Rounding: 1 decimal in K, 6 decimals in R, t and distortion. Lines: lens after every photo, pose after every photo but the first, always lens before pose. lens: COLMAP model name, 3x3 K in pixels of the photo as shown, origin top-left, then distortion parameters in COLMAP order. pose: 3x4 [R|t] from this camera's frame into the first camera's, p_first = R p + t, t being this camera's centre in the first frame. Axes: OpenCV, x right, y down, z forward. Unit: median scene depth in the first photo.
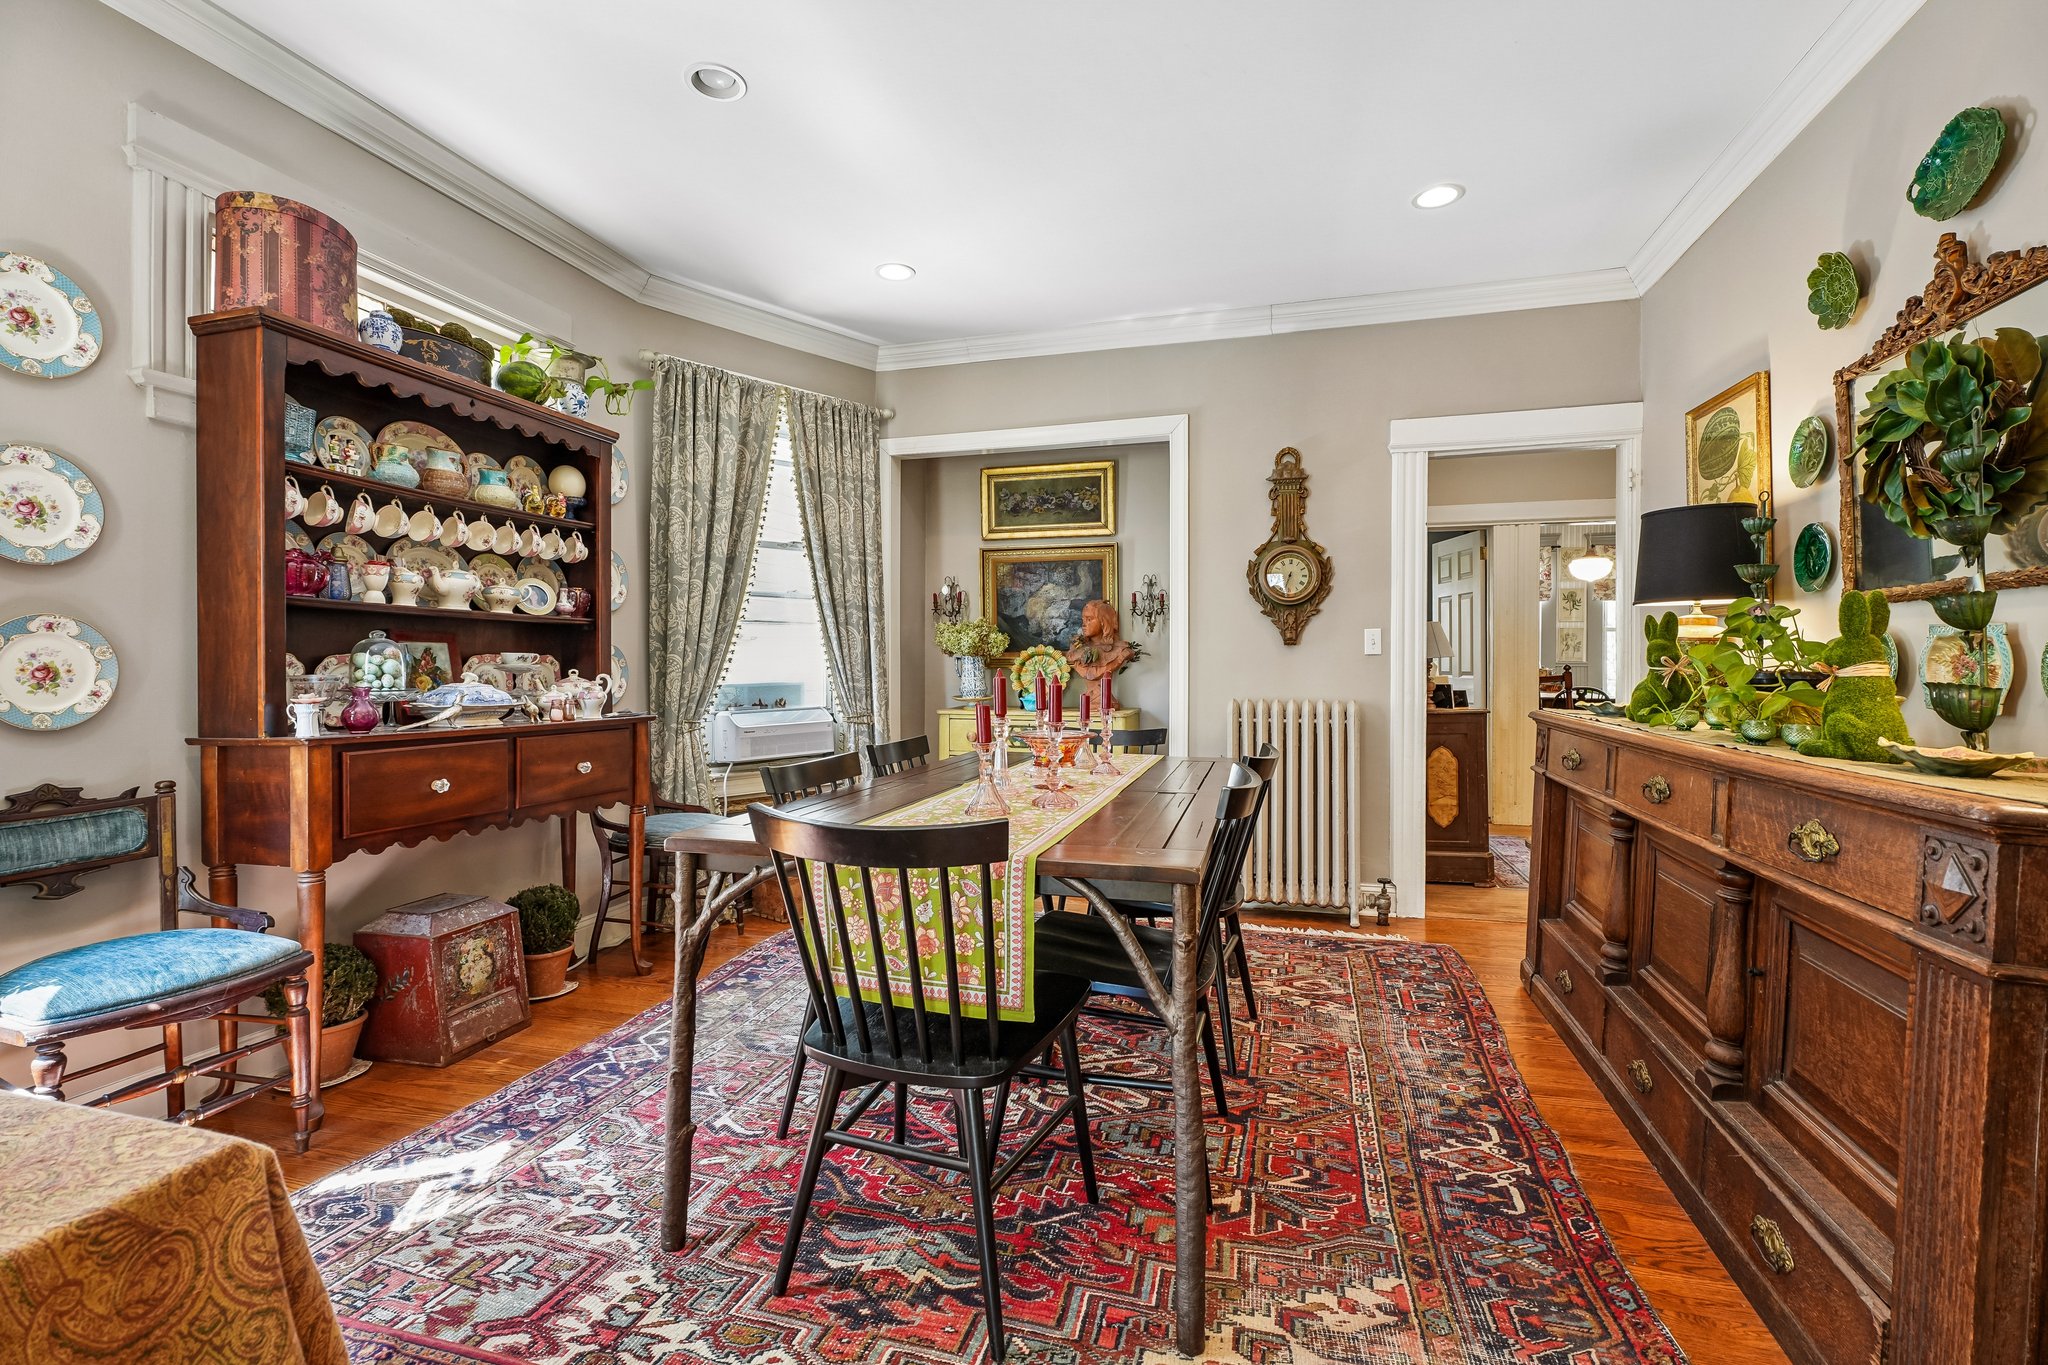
lens RADIAL K [[911.1, 0, 1027.3], [0, 911.1, 667.4], [0, 0, 1]] dist [-0.000528, 0.000400]
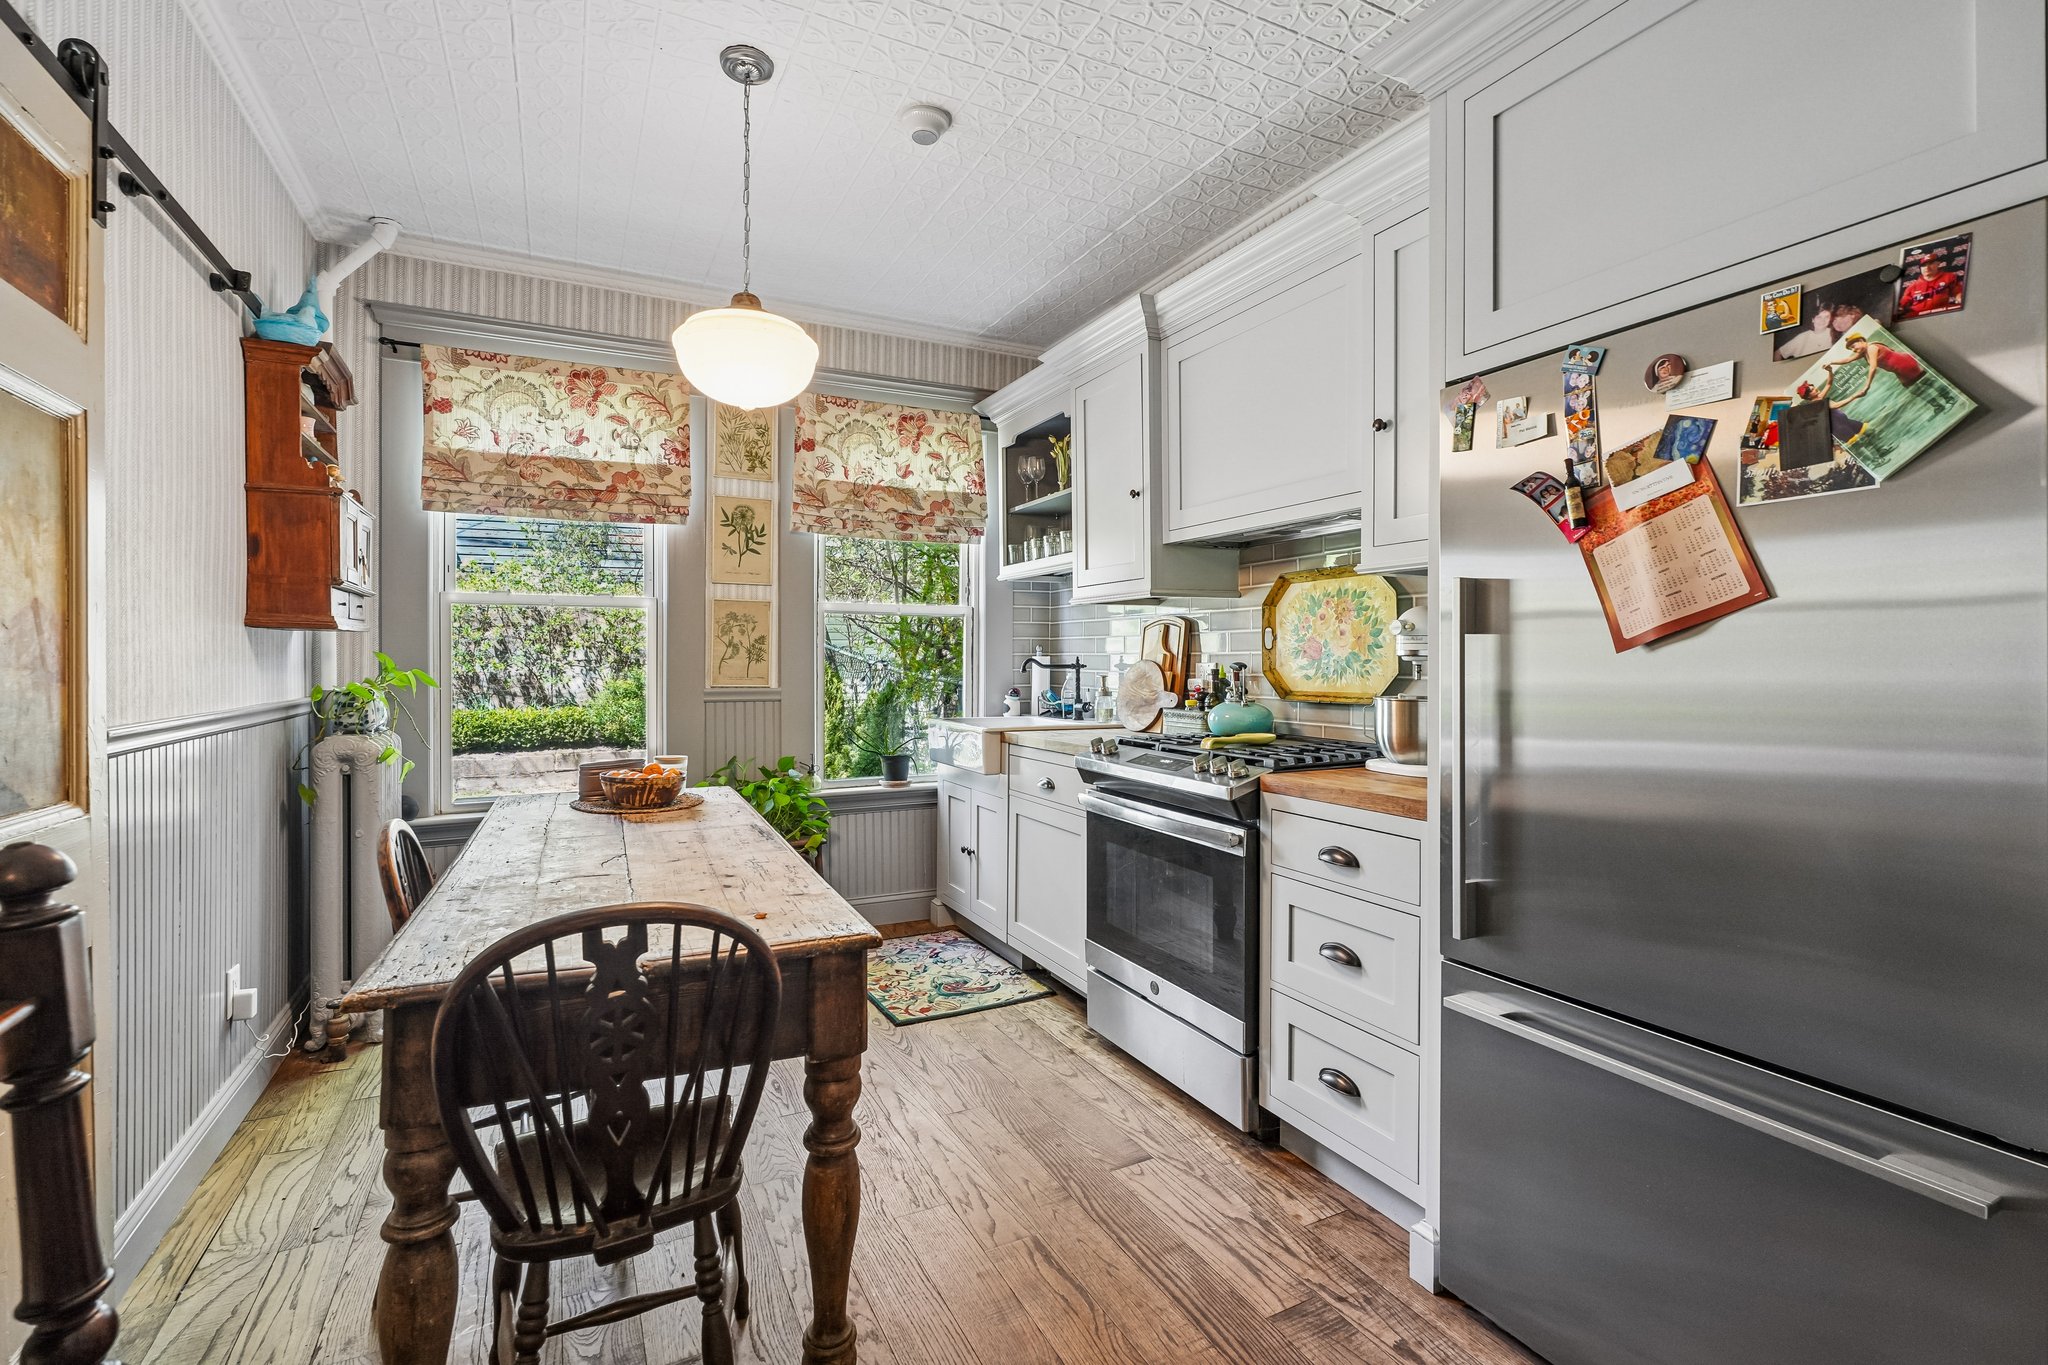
lens RADIAL K [[914.3, 0, 1022.6], [0, 914.3, 656.9], [0, 0, 1]] dist [0.000212, 0.000094]
pose [[0.735492, 0.000269, 0.677534, 0.425758], [0.004348, 0.999977, -0.005117, -0.016998], [-0.677520, 0.006710, 0.735474, 0.641406]]
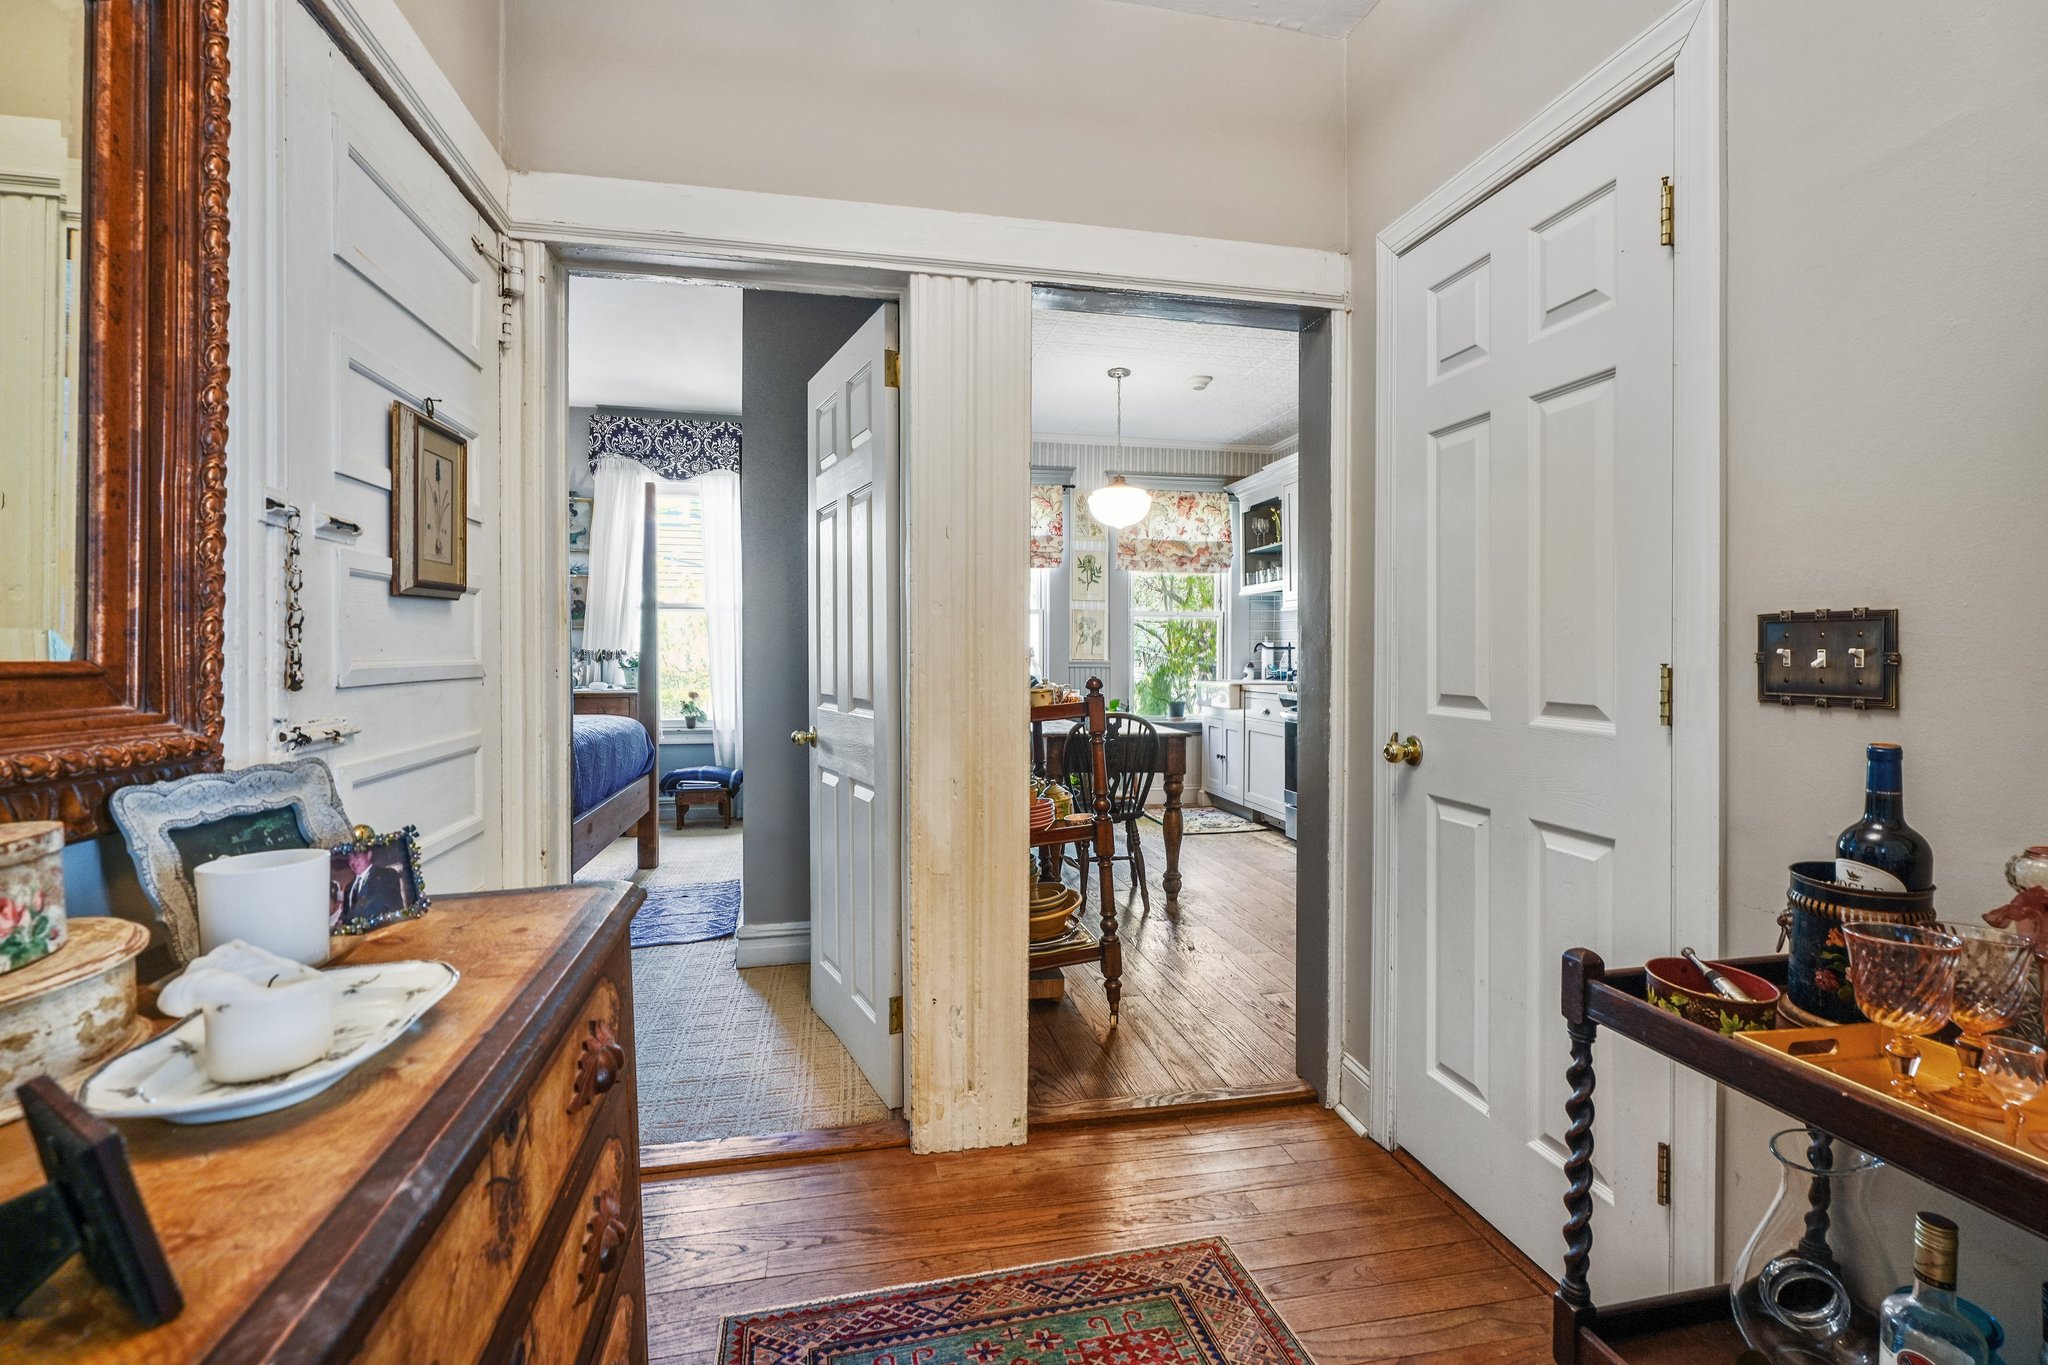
lens RADIAL K [[930.6, 0, 1042.0], [0, 930.6, 648.5], [0, 0, 1]] dist [-0.000007, 0.000117]
pose [[0.878201, 0.003336, 0.478280, 0.242723], [0.002429, 0.999932, -0.011435, -0.007423], [-0.478286, 0.011204, 0.878133, 0.421345]]
